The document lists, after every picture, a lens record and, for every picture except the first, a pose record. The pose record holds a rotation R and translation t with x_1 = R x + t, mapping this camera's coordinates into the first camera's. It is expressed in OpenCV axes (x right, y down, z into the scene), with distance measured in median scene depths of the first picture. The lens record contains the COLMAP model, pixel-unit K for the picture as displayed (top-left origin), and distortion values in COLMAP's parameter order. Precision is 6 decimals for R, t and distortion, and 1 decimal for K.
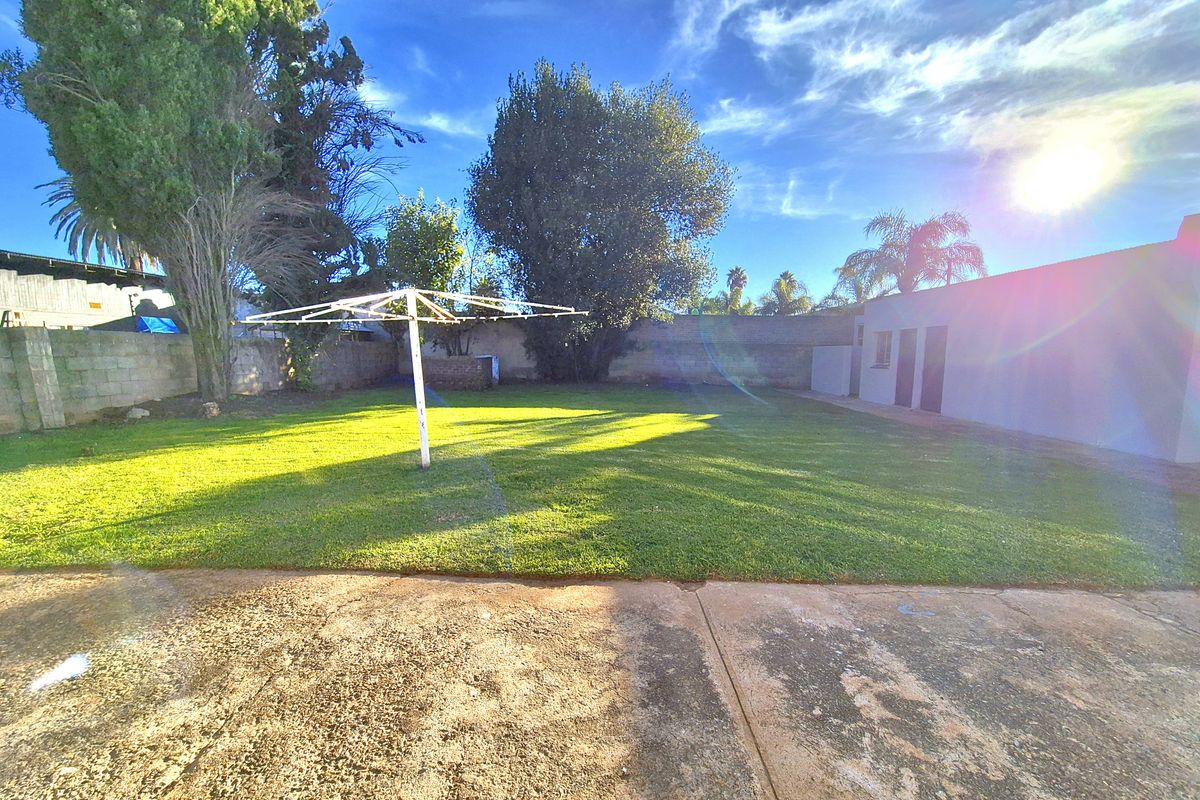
lens RADIAL K [[503.7, 0, 592.4], [0, 503.7, 410.0], [0, 0, 1]] dist [0.000519, -0.000047]
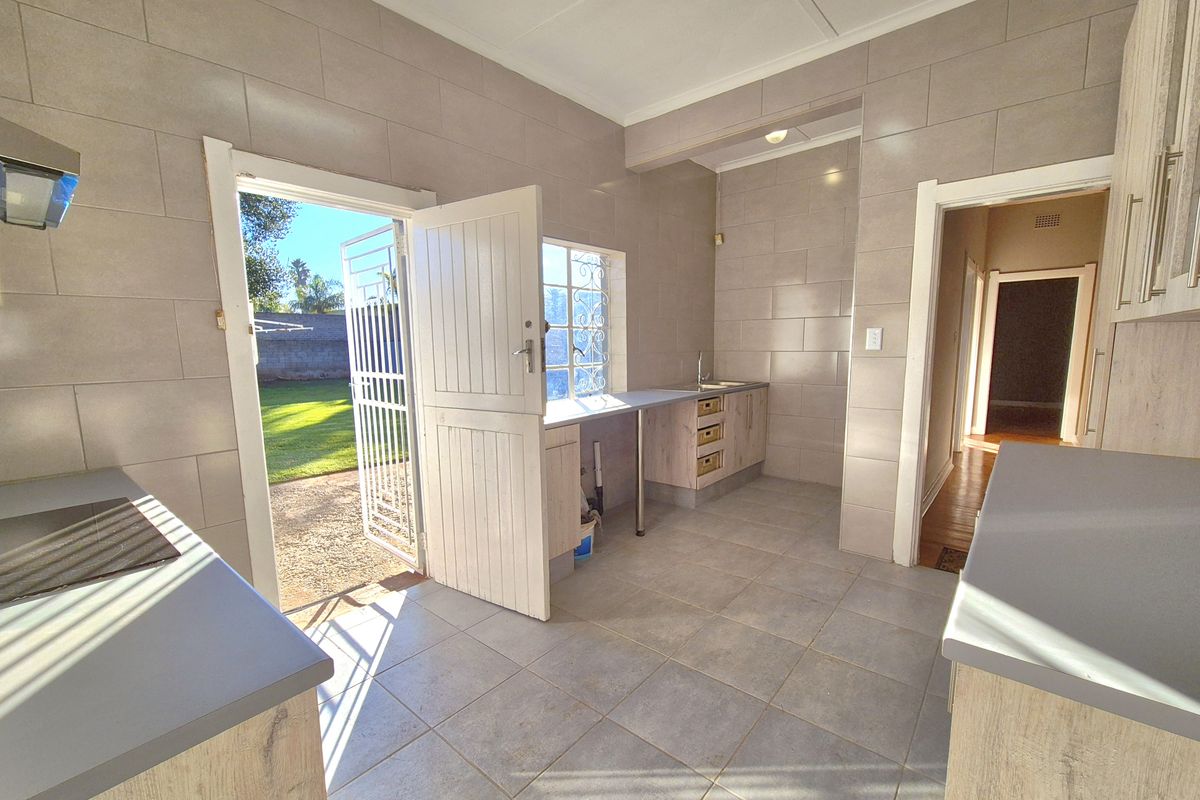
lens RADIAL K [[503.7, 0, 592.4], [0, 503.7, 410.0], [0, 0, 1]] dist [0.000519, -0.000047]
pose [[0.633776, -0.115512, 0.764843, -0.210551], [0.102992, 0.992585, 0.064565, 0.010915], [-0.766629, 0.037853, 0.640973, -0.184116]]
